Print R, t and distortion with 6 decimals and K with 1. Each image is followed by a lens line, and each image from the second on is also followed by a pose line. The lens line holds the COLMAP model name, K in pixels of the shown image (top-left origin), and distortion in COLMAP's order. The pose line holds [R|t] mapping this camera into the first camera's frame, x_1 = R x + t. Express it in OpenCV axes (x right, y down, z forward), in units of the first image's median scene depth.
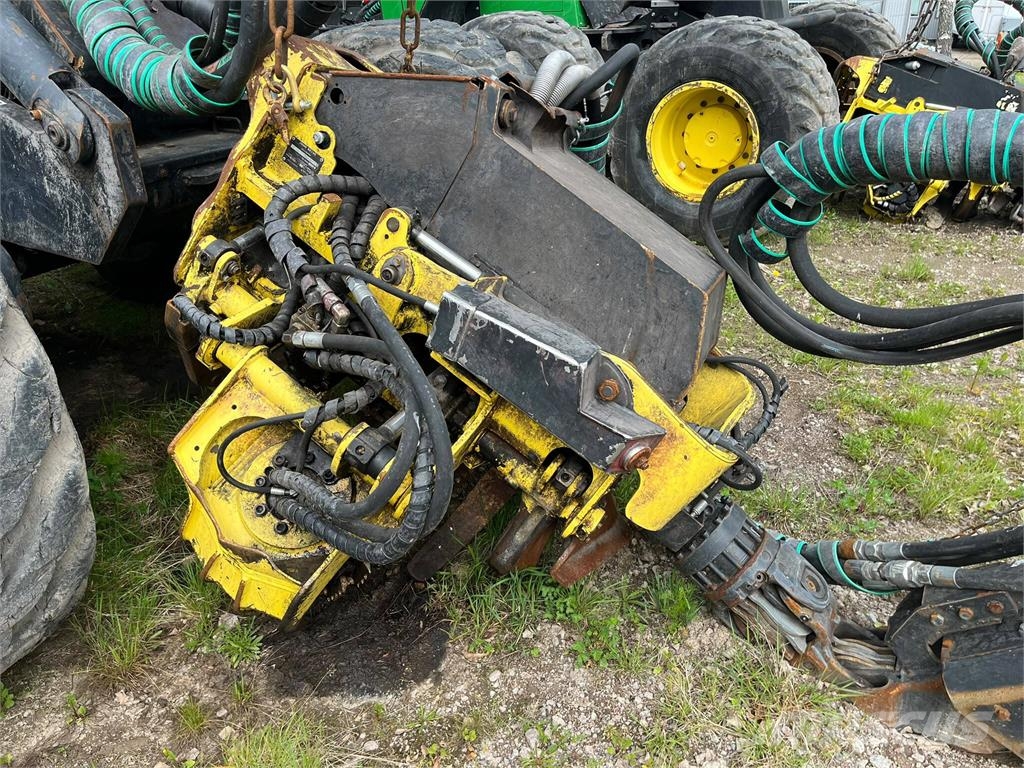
lens RADIAL K [[781.3, 0, 509.1], [0, 781.3, 379.6], [0, 0, 1]] dist [0.081933, -0.118463]
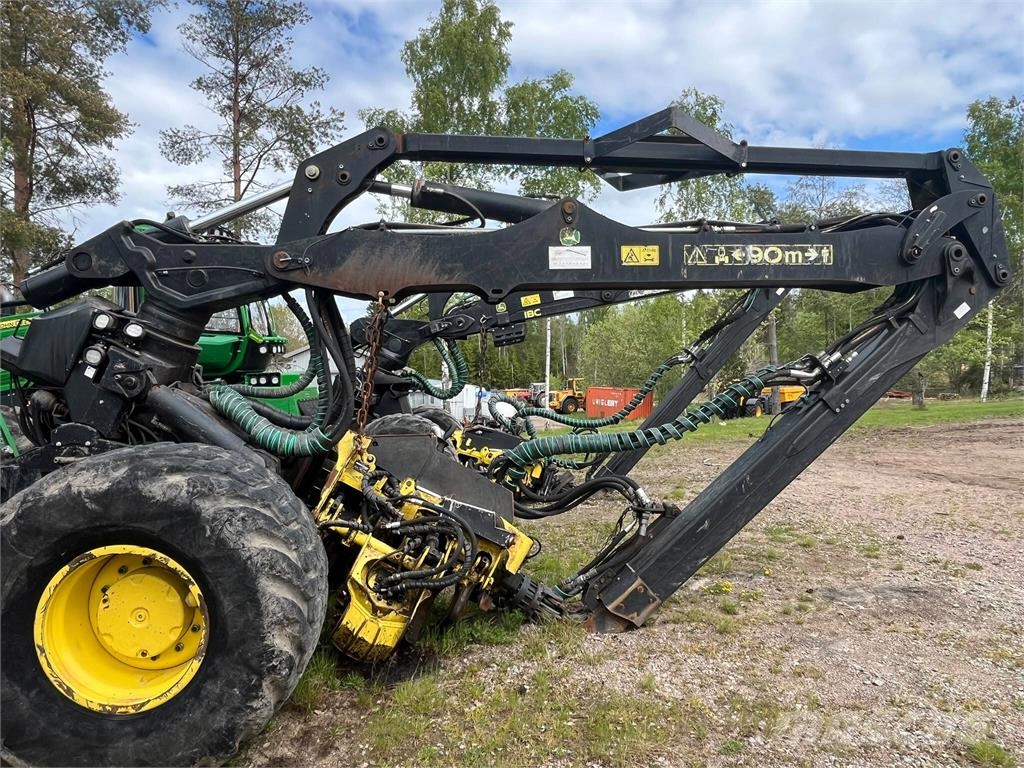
lens RADIAL K [[660.7, 0, 513.5], [0, 660.7, 378.6], [0, 0, 1]] dist [-0.002465, -0.000488]
pose [[0.818928, 0.001036, 0.573895, -1.126292], [0.264630, 0.886659, -0.379219, 0.438717], [-0.509242, 0.462423, 0.725836, -1.020688]]
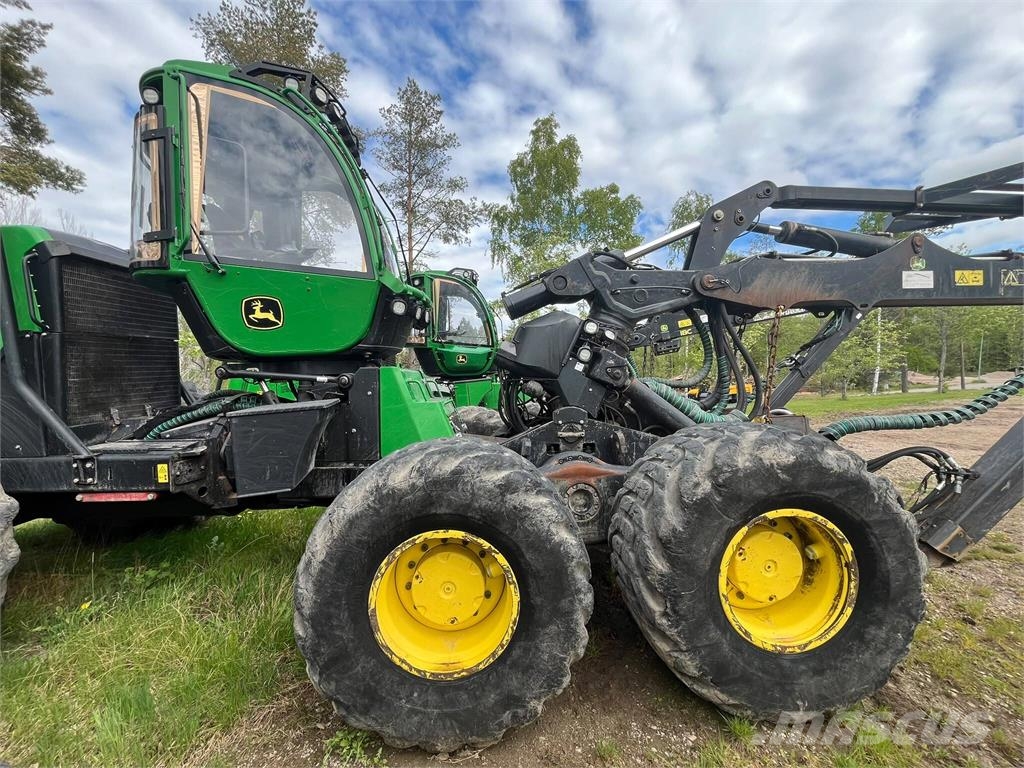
lens RADIAL K [[416.7, 0, 511.7], [0, 416.7, 381.8], [0, 0, 1]] dist [-0.001111, -0.000464]
pose [[0.832147, -0.000235, 0.554555, -2.225237], [0.255598, 0.887611, -0.383166, -0.095943], [-0.492139, 0.460594, 0.738683, 0.087047]]
